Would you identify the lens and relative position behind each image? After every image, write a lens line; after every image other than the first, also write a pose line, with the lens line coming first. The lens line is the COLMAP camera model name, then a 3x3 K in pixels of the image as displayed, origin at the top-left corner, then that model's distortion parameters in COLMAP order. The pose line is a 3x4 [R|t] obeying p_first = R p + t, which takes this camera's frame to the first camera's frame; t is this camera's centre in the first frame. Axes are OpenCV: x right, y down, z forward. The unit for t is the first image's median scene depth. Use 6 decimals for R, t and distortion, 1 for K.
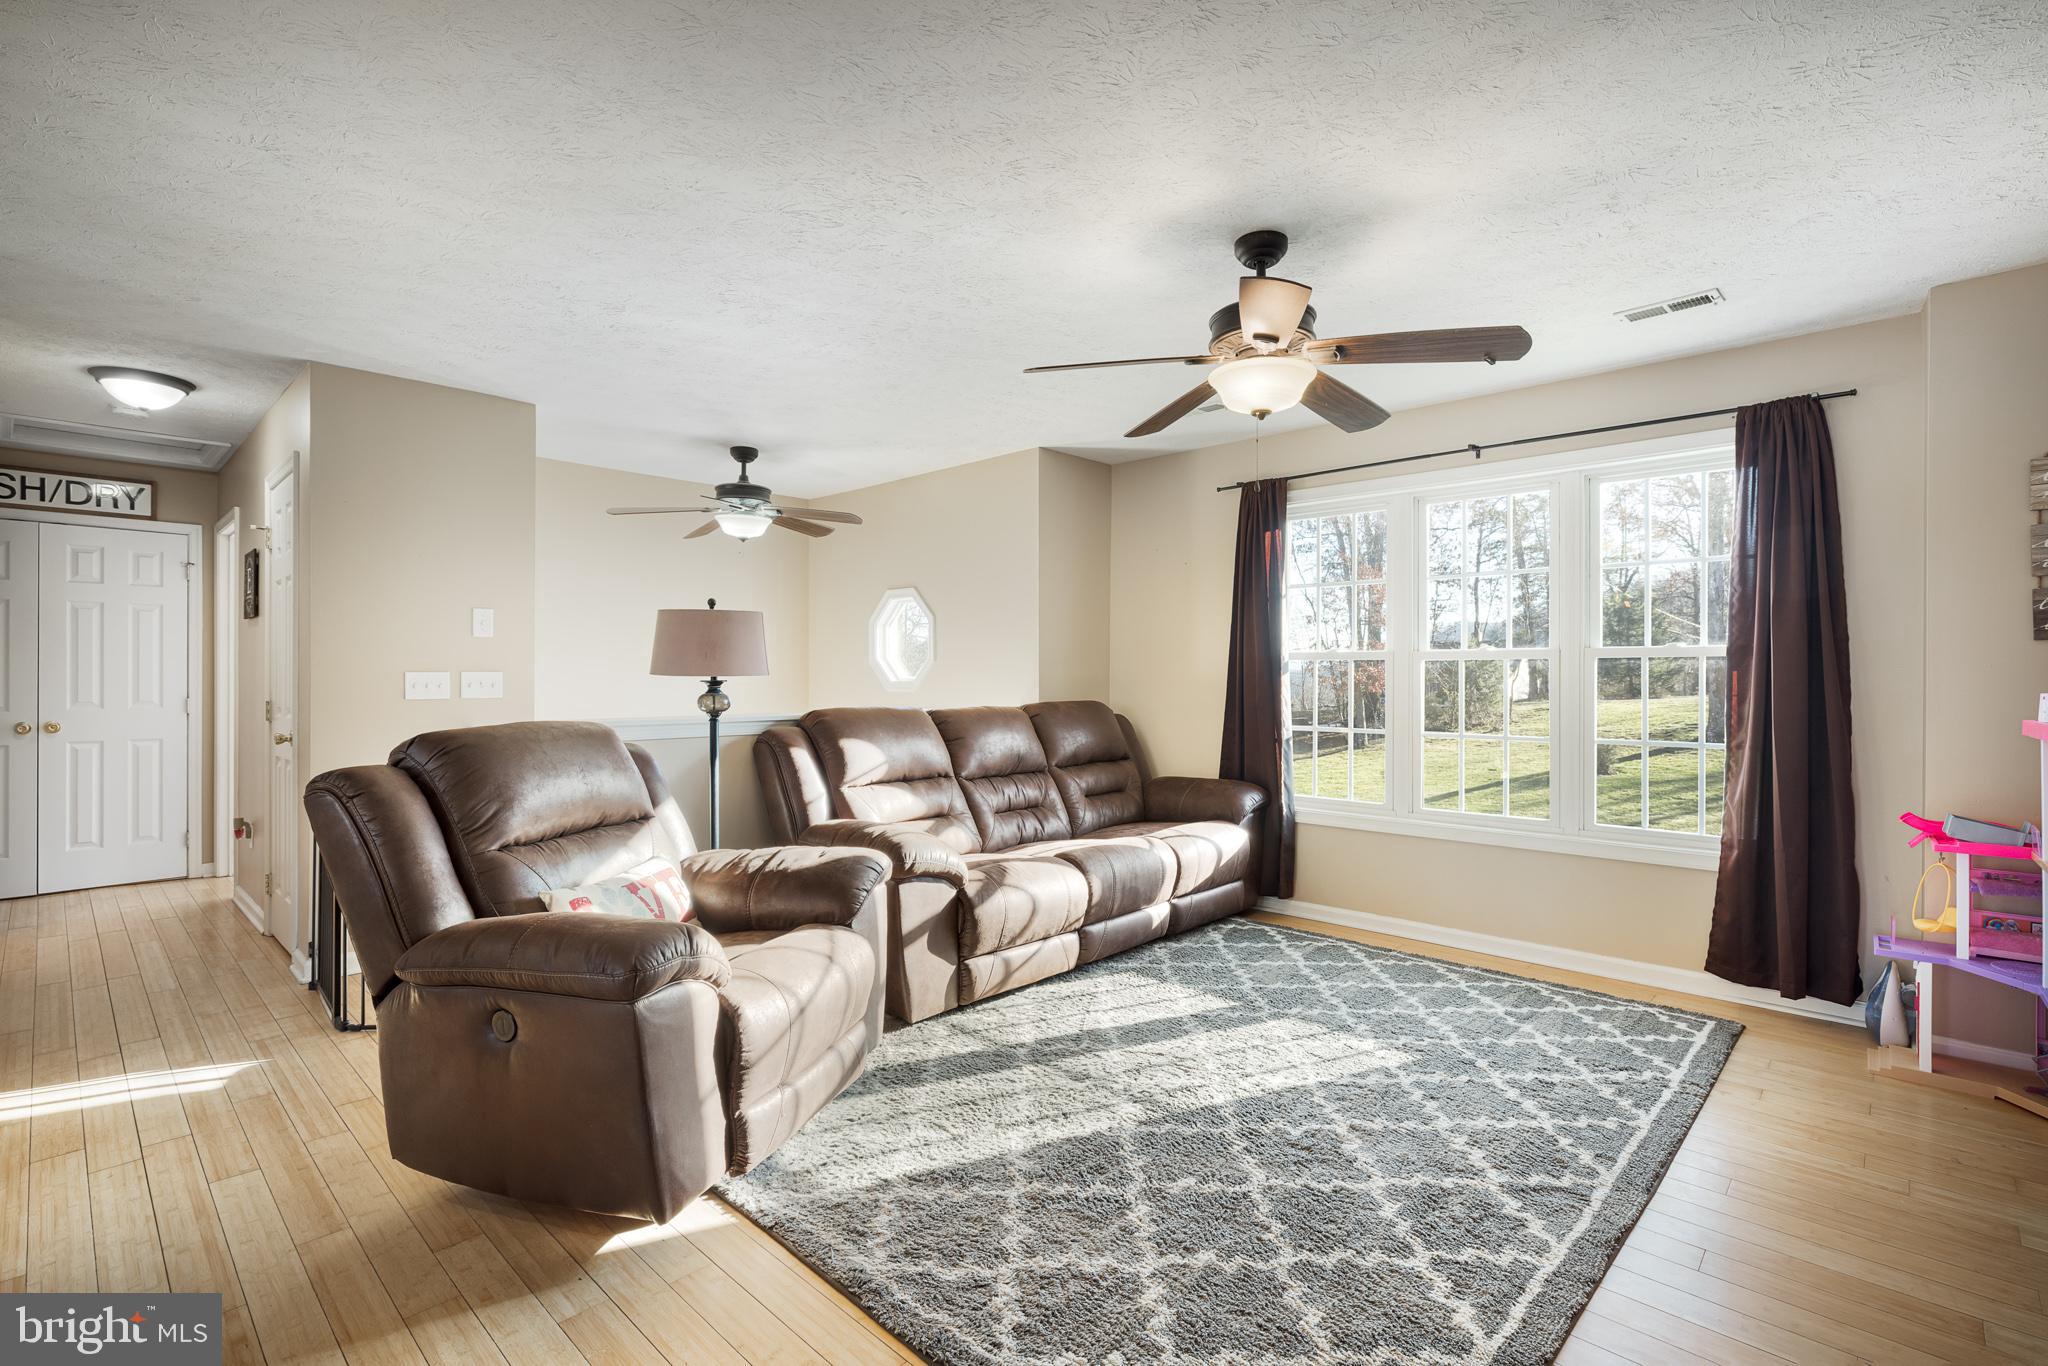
lens RADIAL K [[945.3, 0, 1024.0], [0, 945.3, 683.0], [0, 0, 1]] dist [-0.004928, 0.000152]
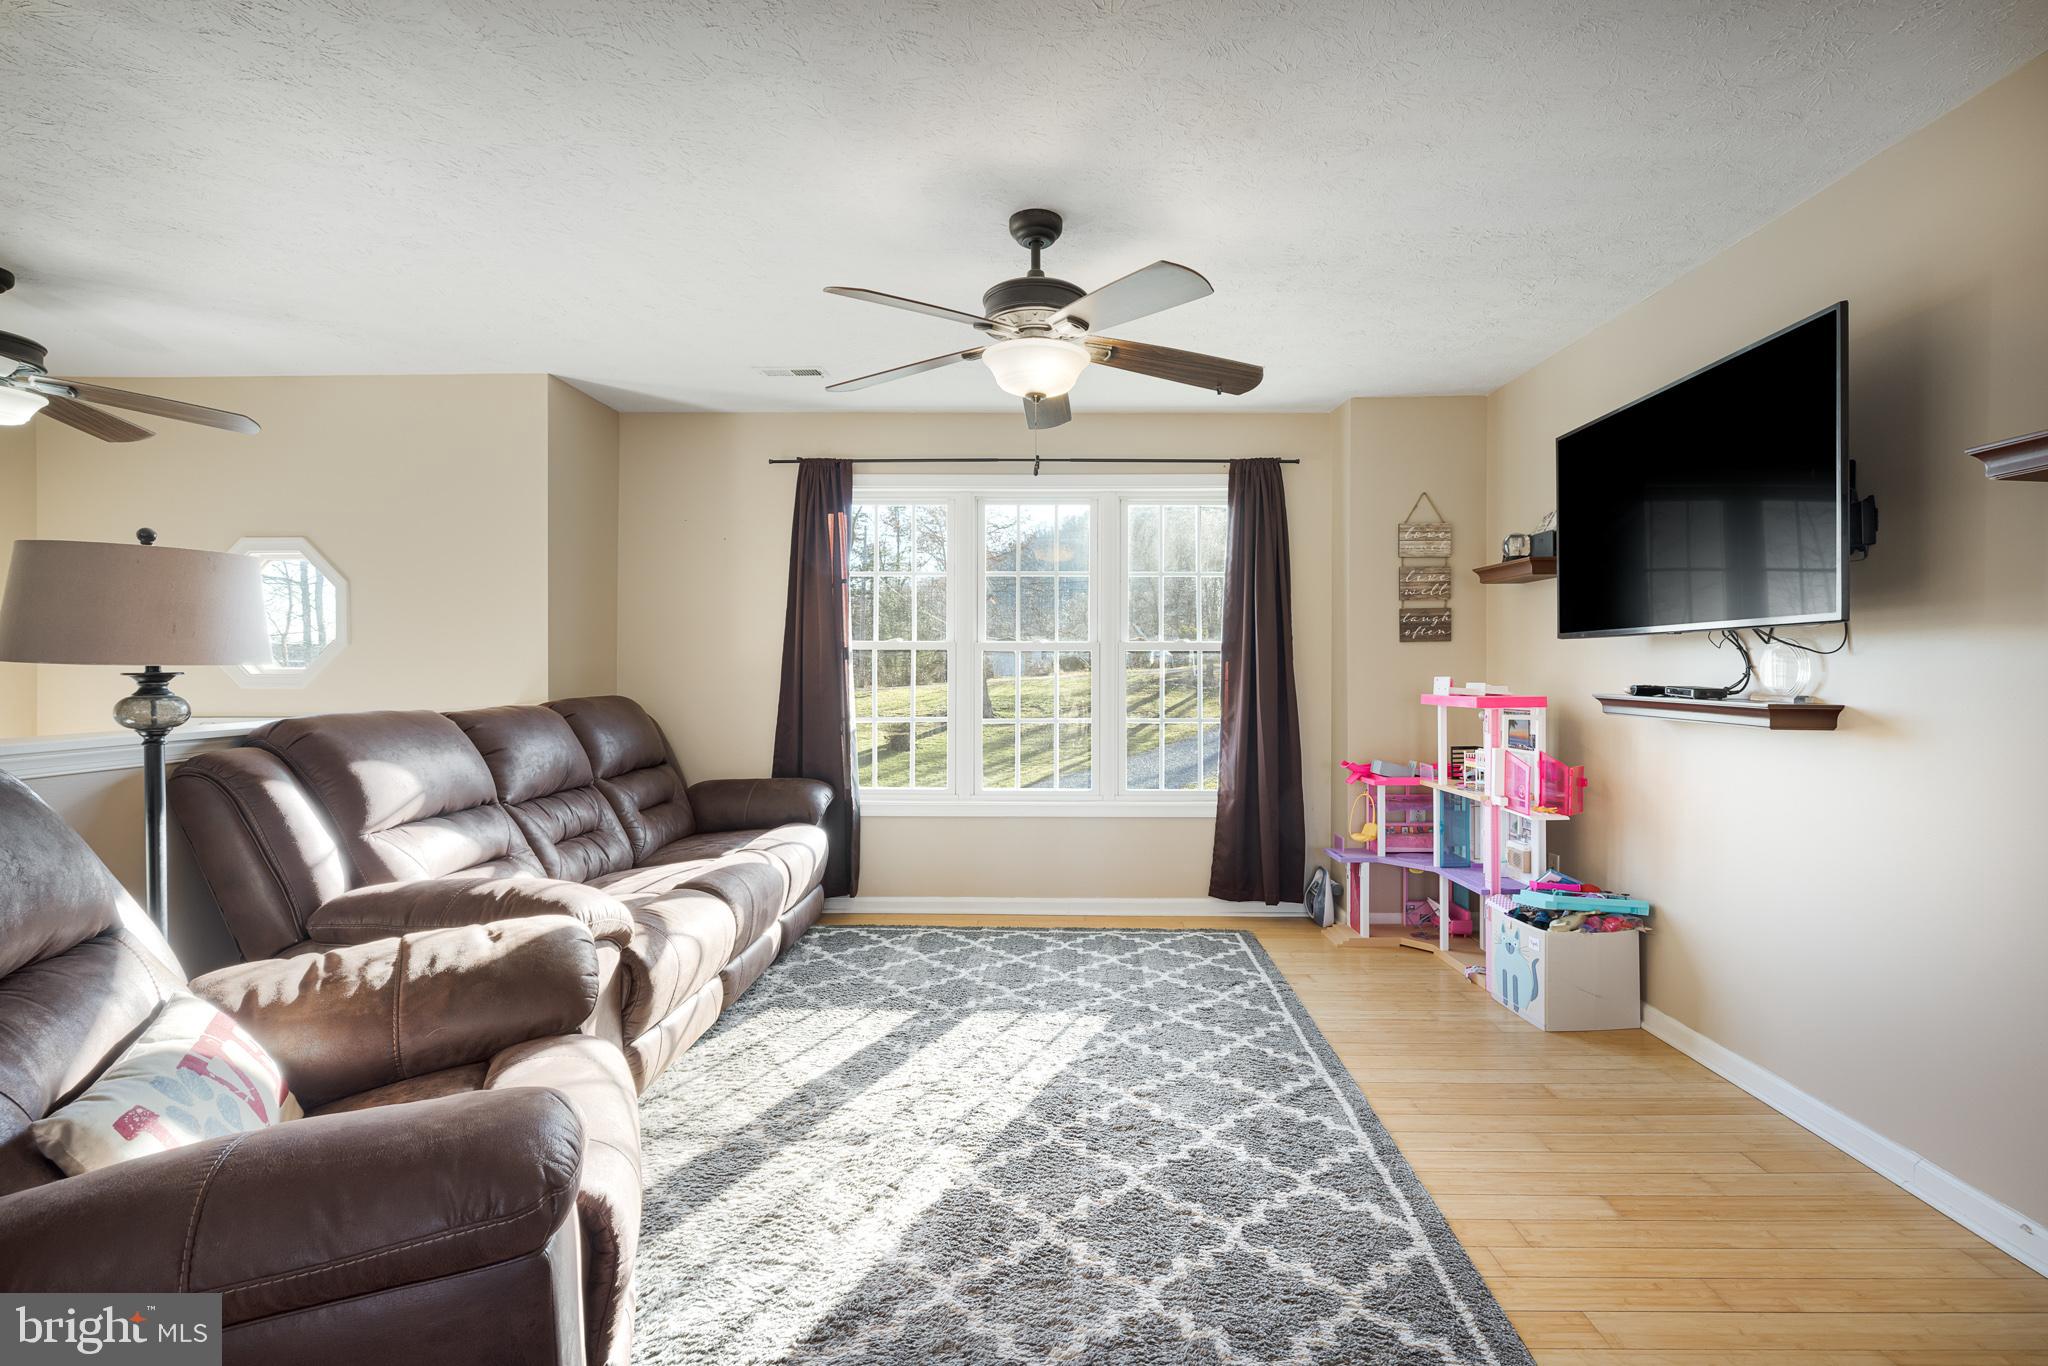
lens RADIAL K [[945.3, 0, 1049.7], [0, 945.3, 675.4], [0, 0, 1]] dist [-0.003453, 0.000255]
pose [[0.731285, -0.006367, 0.682042, -0.329039], [0.004802, 0.999980, 0.004187, -0.000622], [-0.682055, 0.000213, 0.731301, 0.223237]]
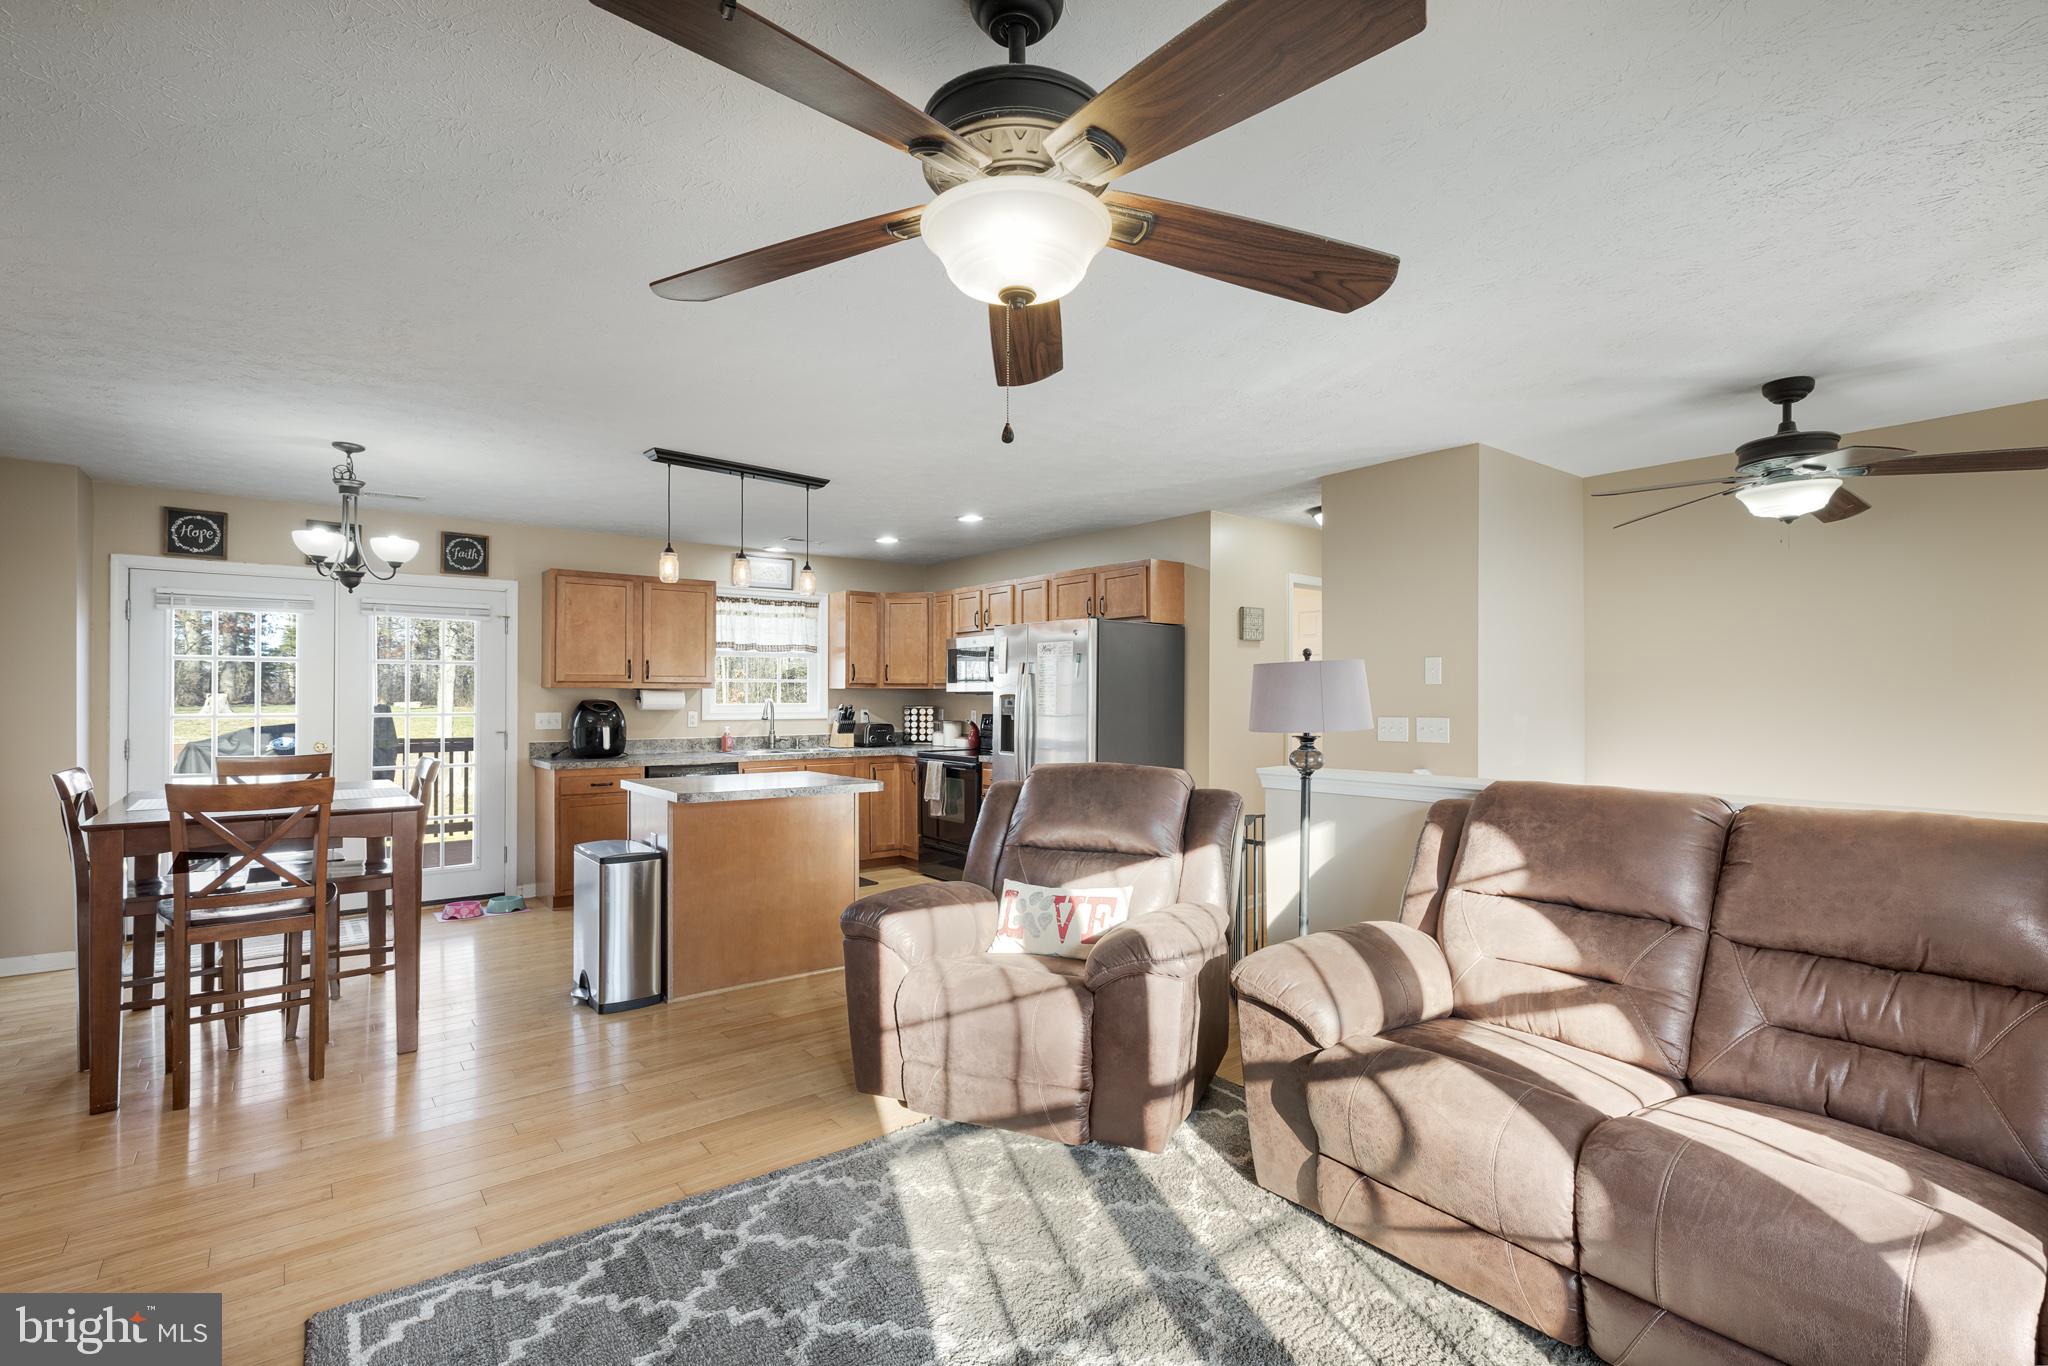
lens RADIAL K [[945.3, 0, 1024.0], [0, 945.3, 683.0], [0, 0, 1]] dist [-0.004928, 0.000152]
pose [[-0.145869, -0.011488, -0.989237, 0.659091], [-0.004215, 0.999931, -0.010991, -0.044889], [0.989295, 0.002566, -0.145907, 0.881909]]
